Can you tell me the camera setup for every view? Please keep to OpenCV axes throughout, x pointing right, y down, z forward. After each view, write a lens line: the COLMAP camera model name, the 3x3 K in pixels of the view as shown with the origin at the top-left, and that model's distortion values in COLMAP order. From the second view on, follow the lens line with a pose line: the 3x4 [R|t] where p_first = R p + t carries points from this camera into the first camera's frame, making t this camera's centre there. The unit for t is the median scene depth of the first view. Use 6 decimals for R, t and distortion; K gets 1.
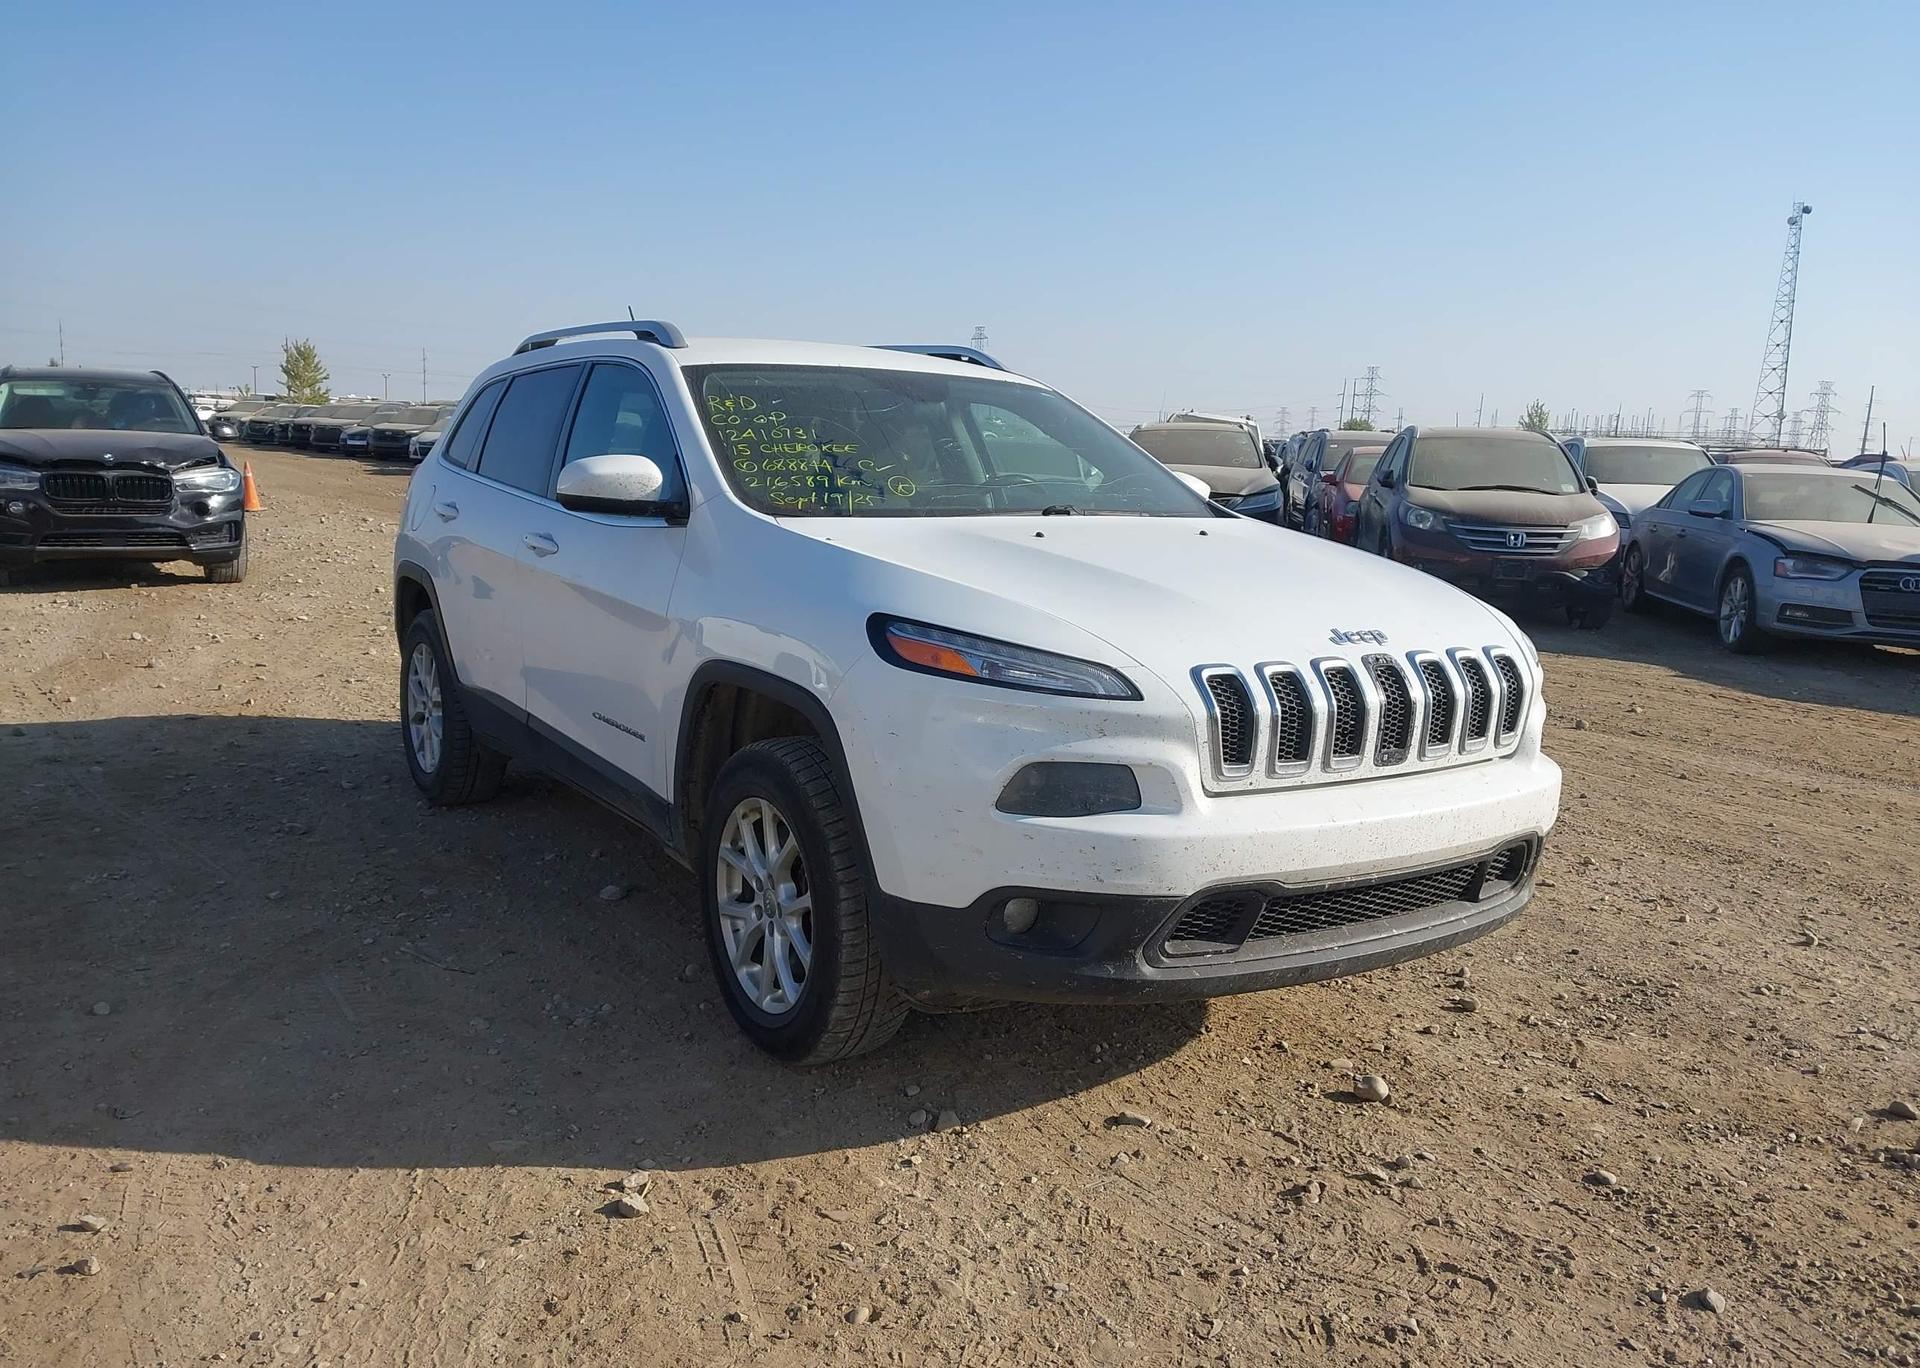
lens RADIAL K [[1522.8, 0, 969.1], [0, 1522.8, 692.3], [0, 0, 1]] dist [0.047527, -0.070456]
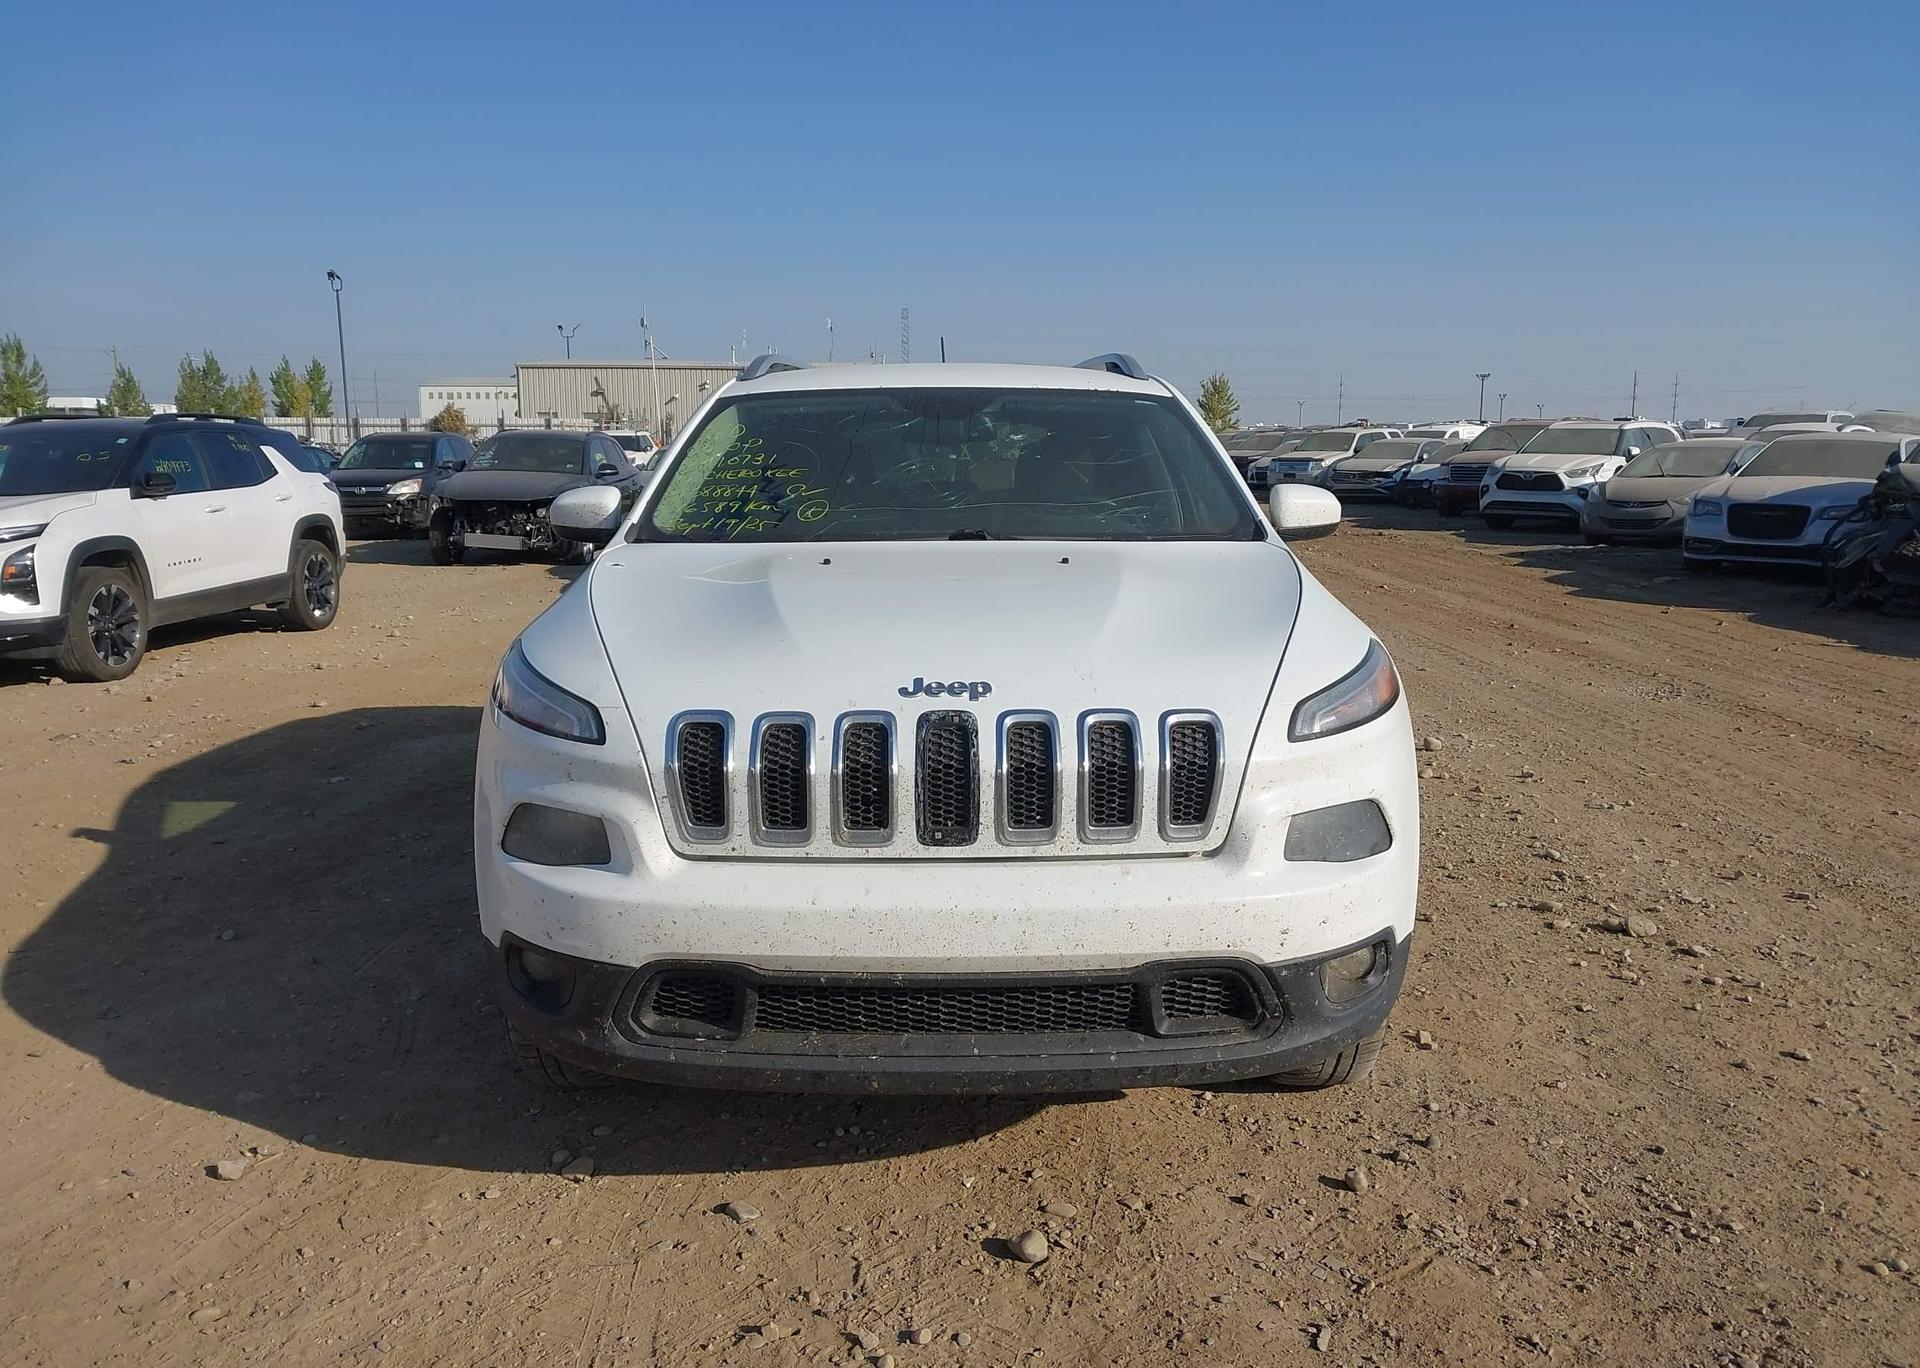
lens RADIAL K [[1522.8, 0, 948.2], [0, 1522.8, 672.1], [0, 0, 1]] dist [0.047527, -0.070456]
pose [[0.833895, 0.040920, -0.550404, 0.661185], [-0.054535, 0.998477, -0.008391, -0.035382], [0.549223, 0.037014, 0.834856, 0.289060]]
